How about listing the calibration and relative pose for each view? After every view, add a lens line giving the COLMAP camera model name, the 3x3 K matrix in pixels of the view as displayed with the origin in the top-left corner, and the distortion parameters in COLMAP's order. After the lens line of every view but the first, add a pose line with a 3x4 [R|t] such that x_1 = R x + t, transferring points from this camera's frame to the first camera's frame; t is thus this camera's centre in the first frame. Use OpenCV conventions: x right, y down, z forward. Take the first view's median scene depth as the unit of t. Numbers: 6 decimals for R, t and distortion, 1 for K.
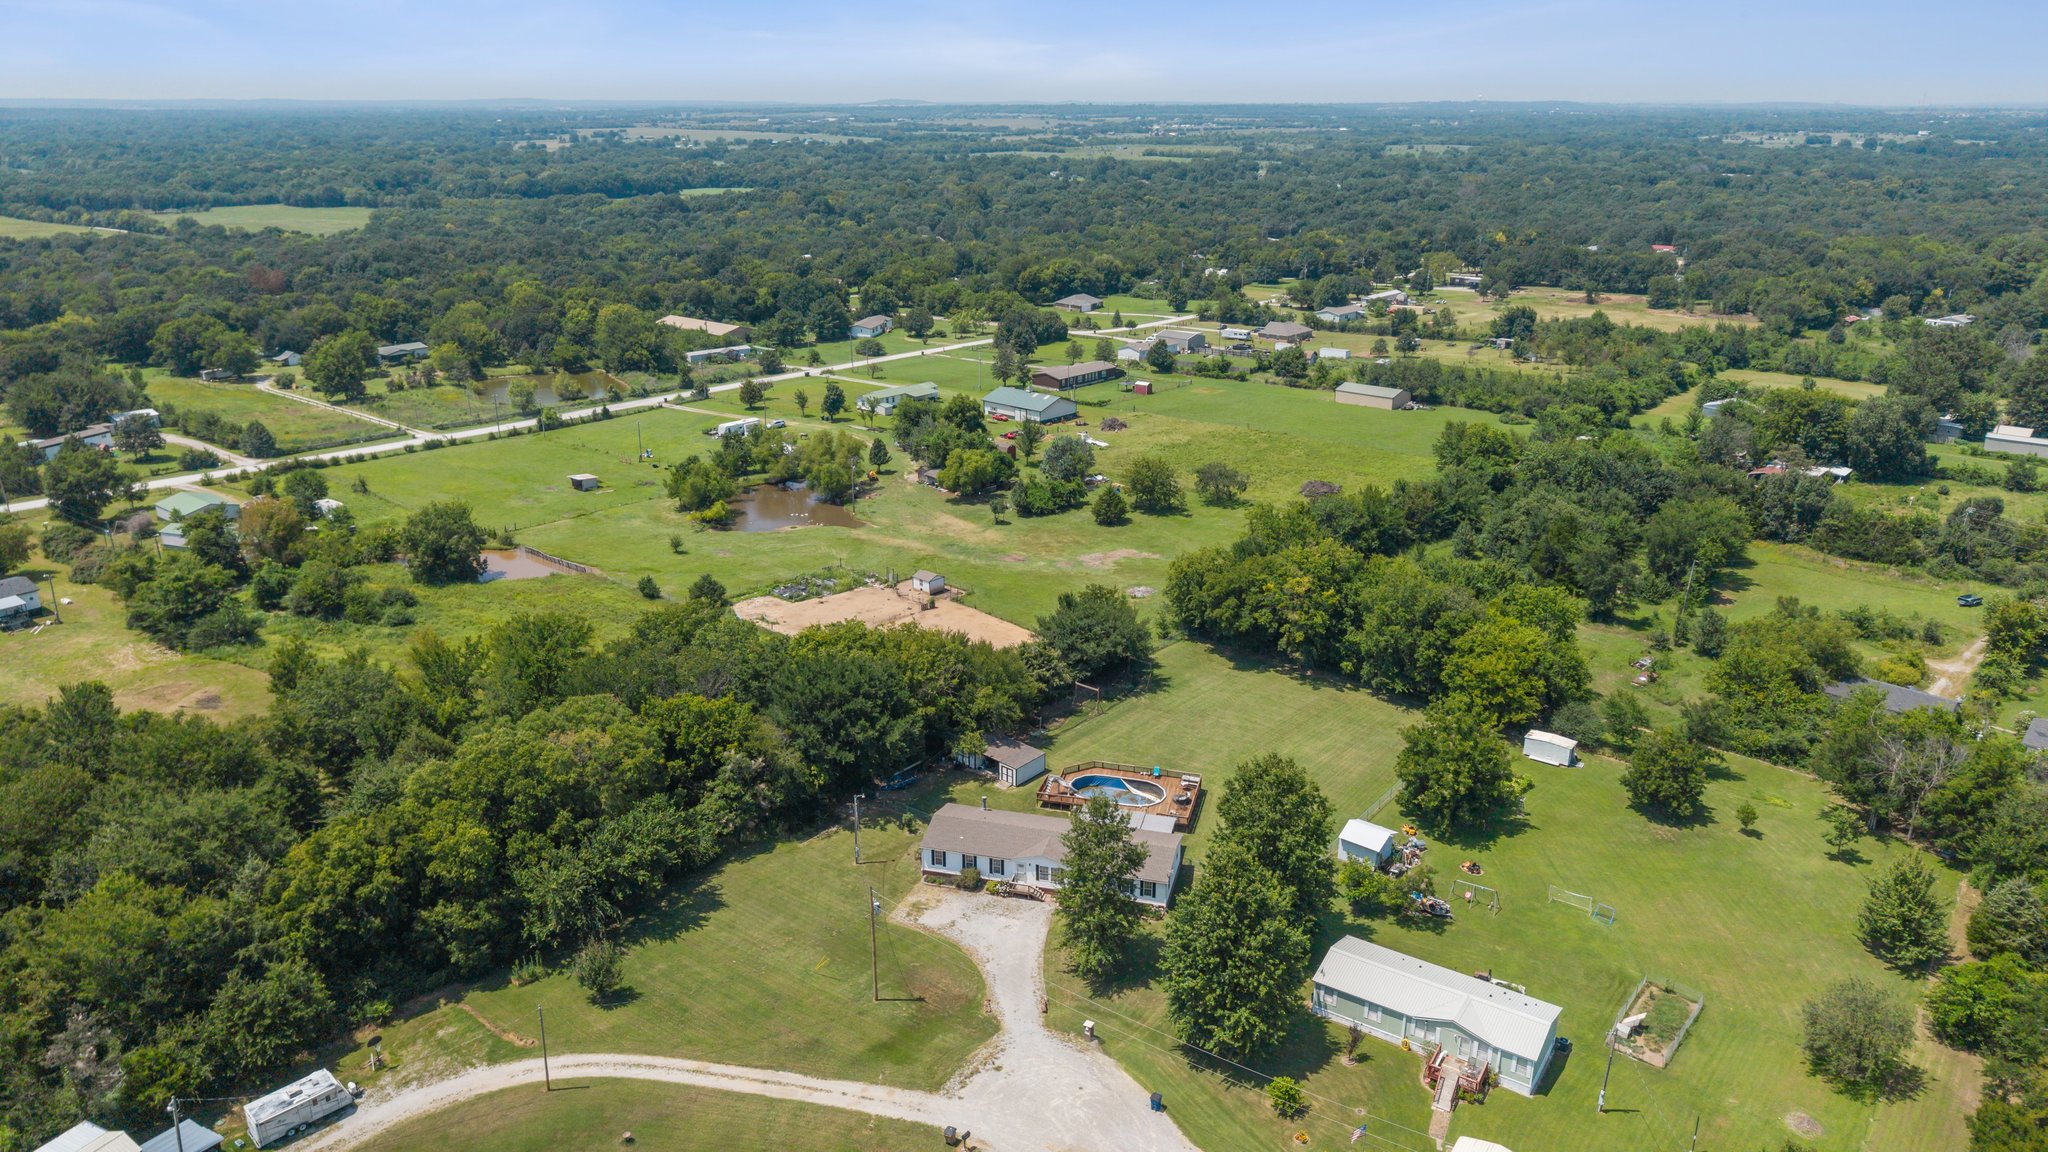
lens RADIAL K [[1371.4, 0, 1033.0], [0, 1371.4, 580.6], [0, 0, 1]] dist [0.026936, -0.031058]
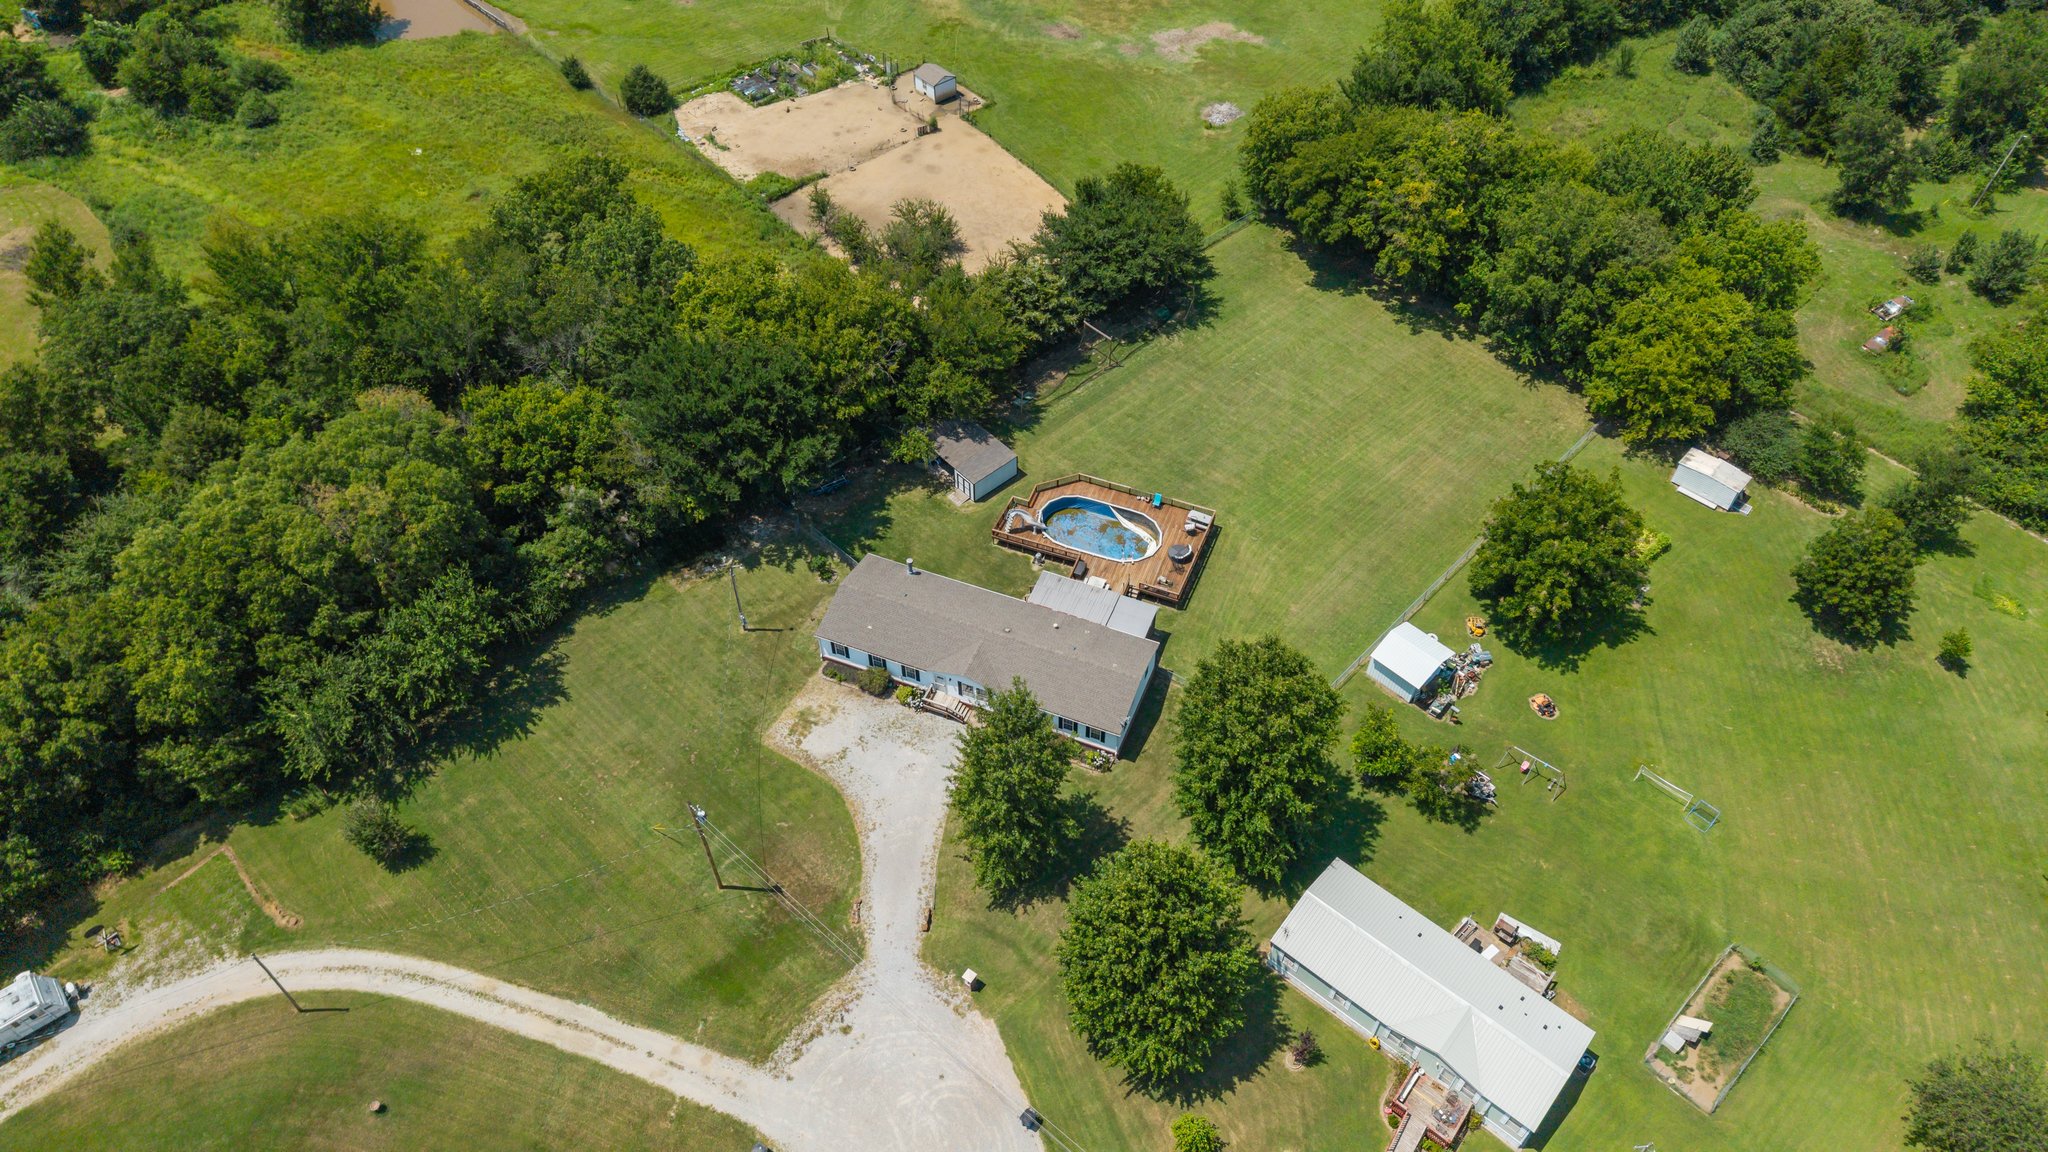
lens RADIAL K [[1371.4, 0, 1031.7], [0, 1371.4, 579.8], [0, 0, 1]] dist [0.026936, -0.031058]
pose [[0.992498, 0.090217, -0.082520, 0.100507], [-0.038328, 0.870490, 0.490692, -0.217826], [0.116102, -0.483848, 0.867417, 0.363252]]
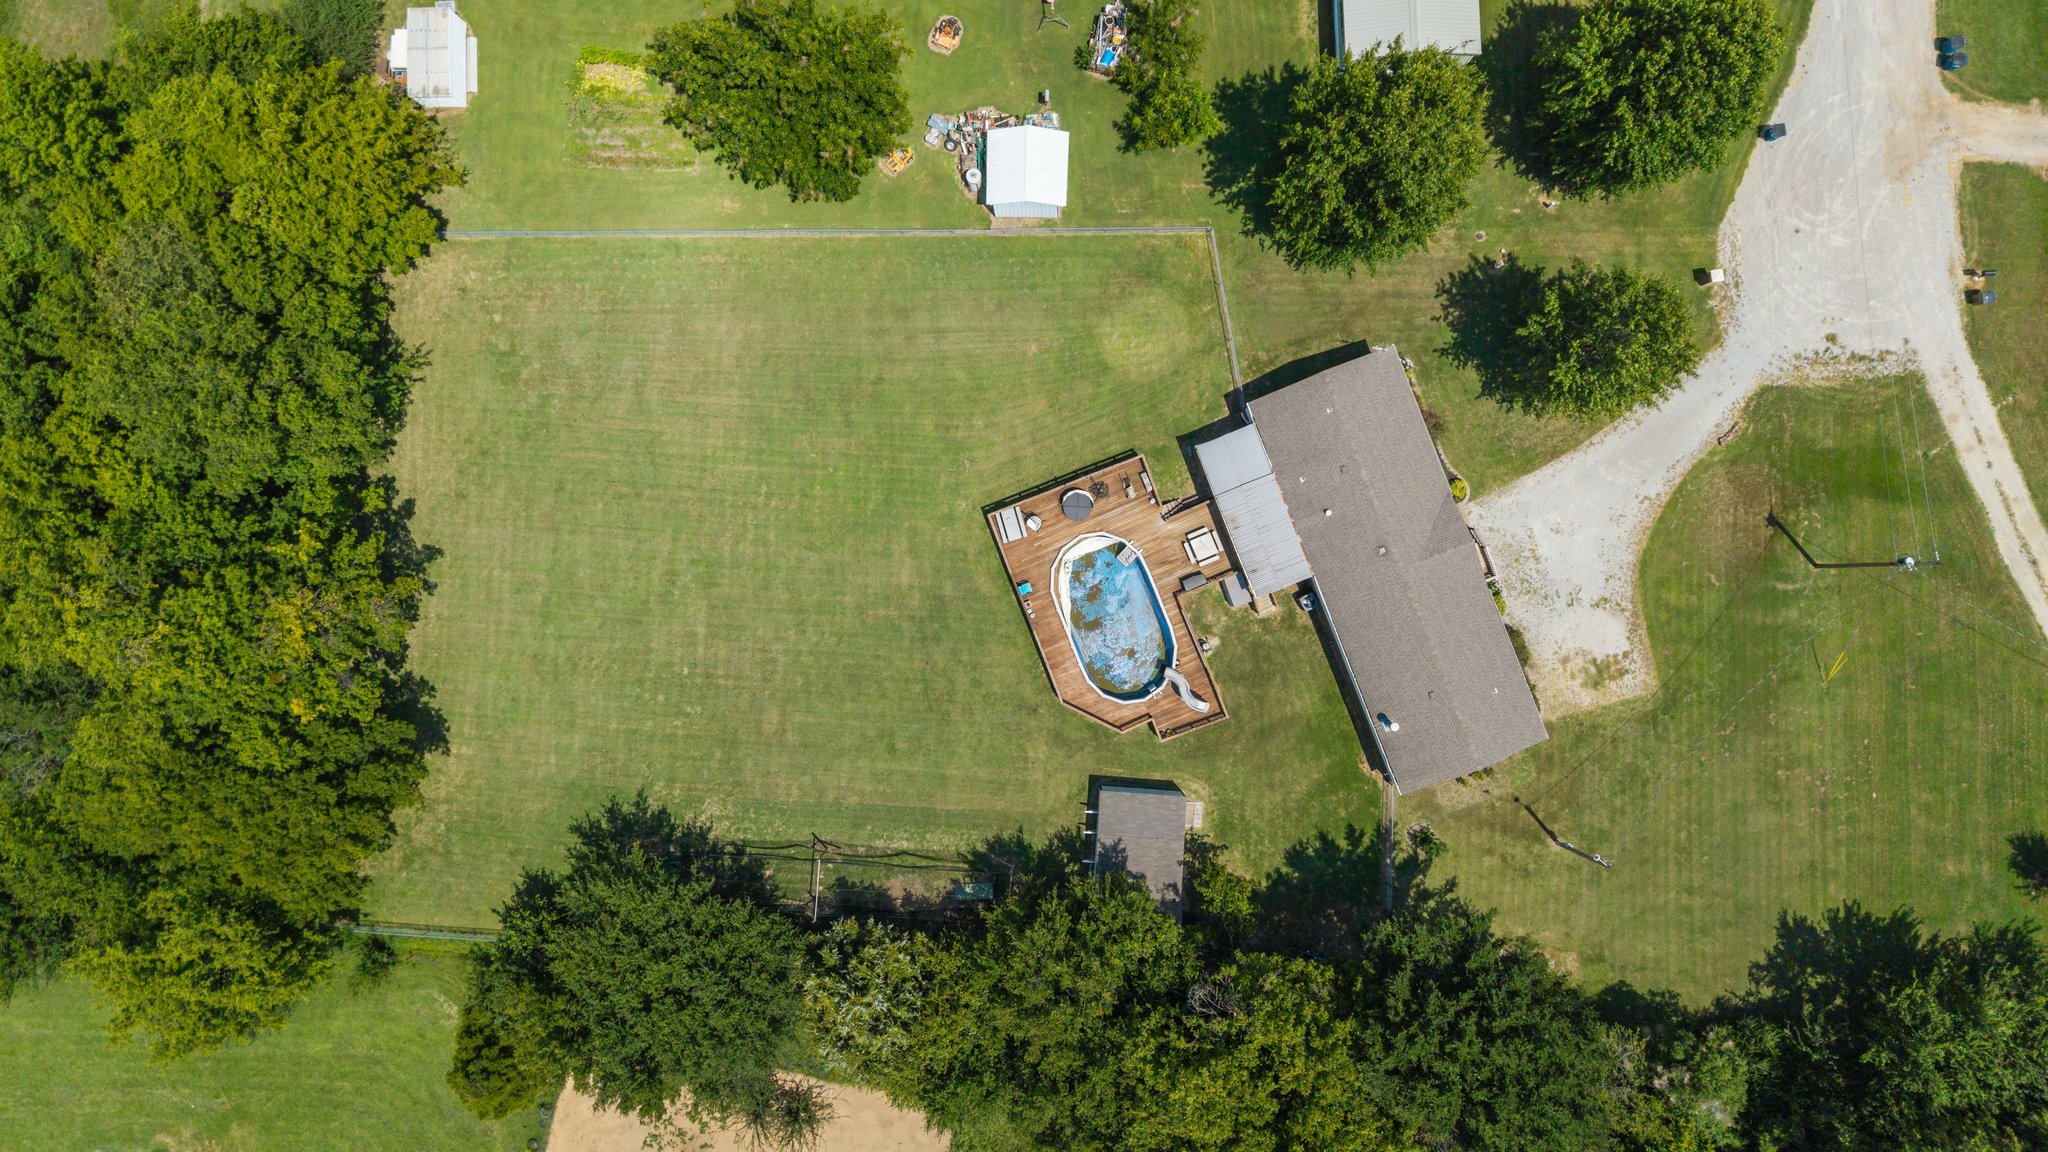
lens RADIAL K [[1371.4, 0, 1019.7], [0, 1371.4, 568.1], [0, 0, 1]] dist [0.026936, -0.031058]
pose [[-0.592052, -0.805855, 0.008474, 0.107938], [0.272305, -0.190140, 0.943237, -0.420499], [-0.758501, 0.560753, 0.332011, 0.942644]]
